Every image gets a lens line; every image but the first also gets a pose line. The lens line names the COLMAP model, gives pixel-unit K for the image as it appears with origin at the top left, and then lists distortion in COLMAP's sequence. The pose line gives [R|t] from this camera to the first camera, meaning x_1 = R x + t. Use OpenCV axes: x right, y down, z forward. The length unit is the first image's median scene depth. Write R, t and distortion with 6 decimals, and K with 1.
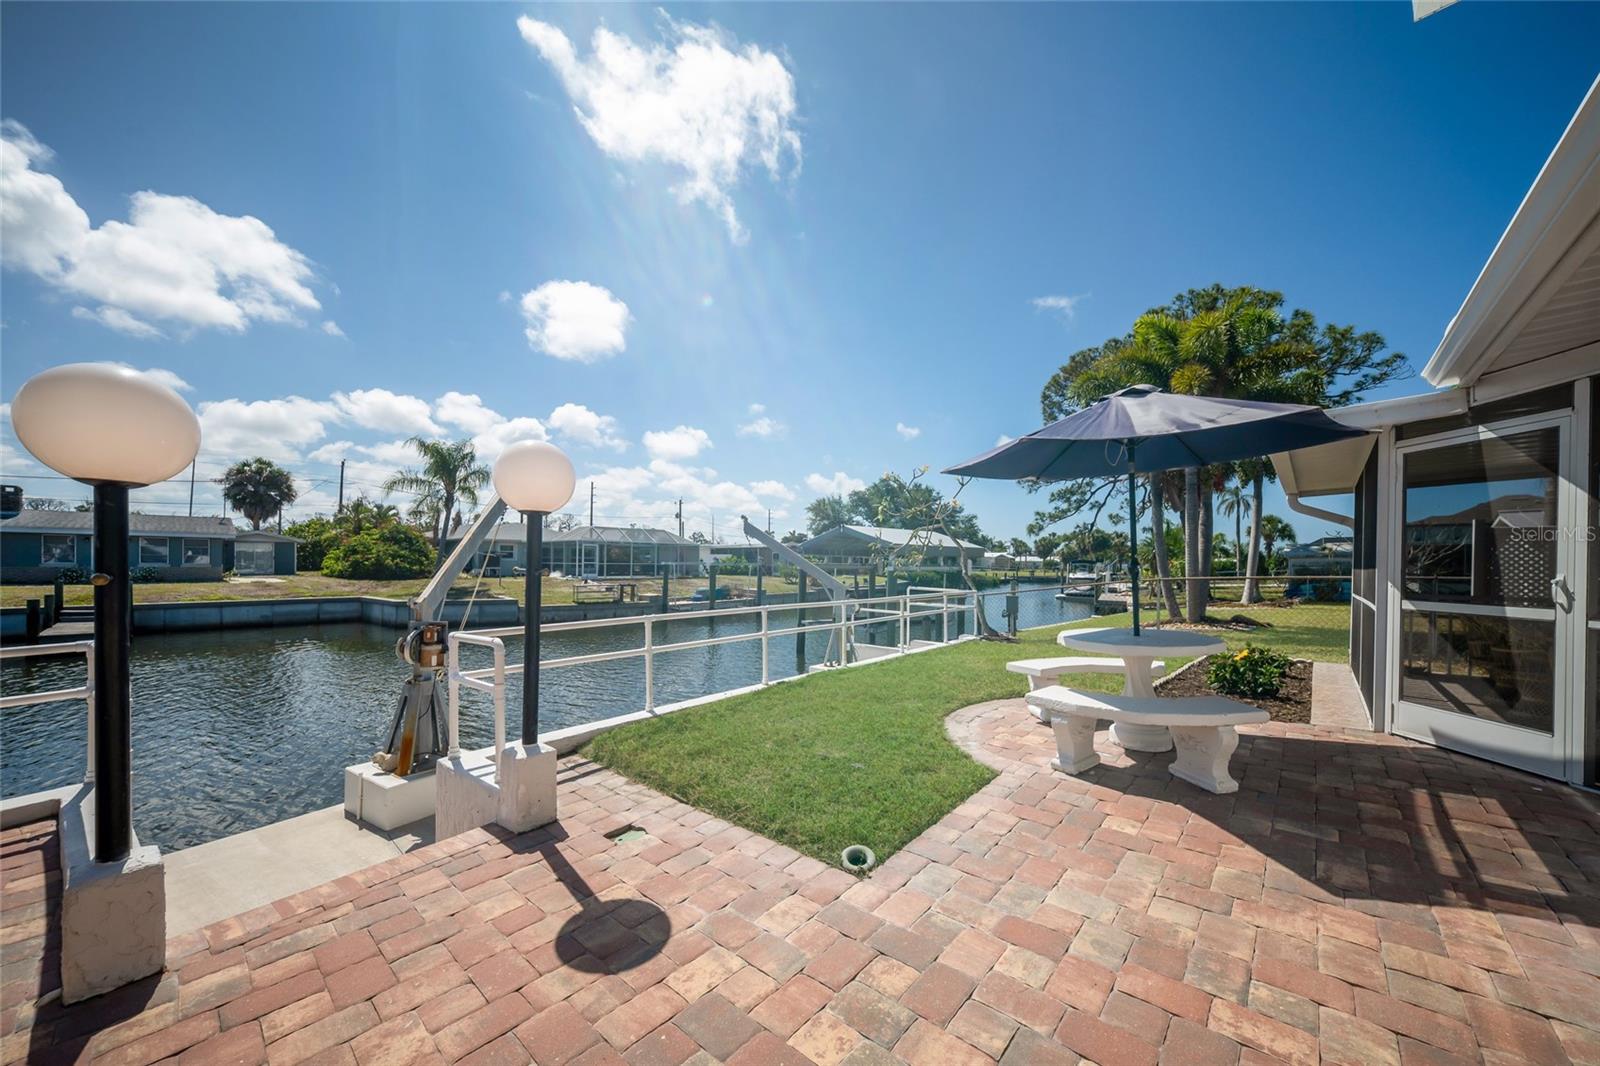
lens RADIAL K [[565.1, 0, 807.5], [0, 565.1, 575.8], [0, 0, 1]] dist [-0.009896, -0.000297]
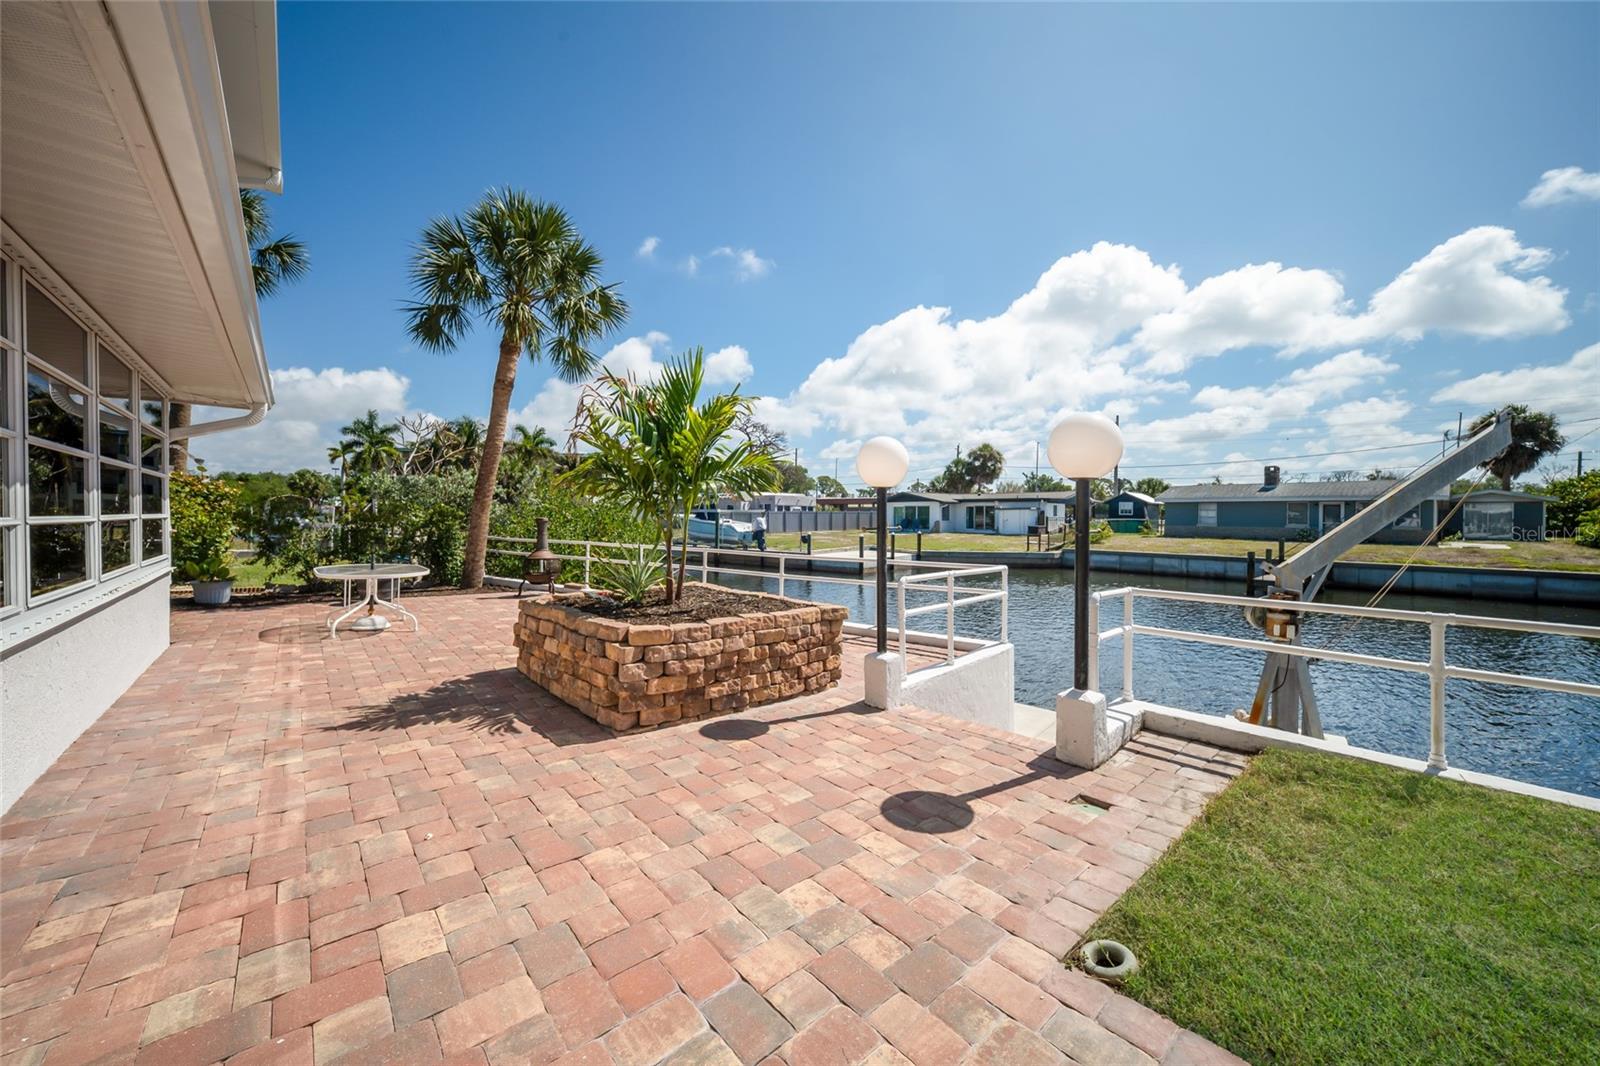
lens RADIAL K [[565.1, 0, 785.1], [0, 565.1, 546.1], [0, 0, 1]] dist [-0.009896, -0.000297]
pose [[-0.141797, 0.046229, -0.988816, 0.507361], [-0.032620, 0.998148, 0.051343, -0.014948], [0.989358, 0.039536, -0.140027, 0.436311]]
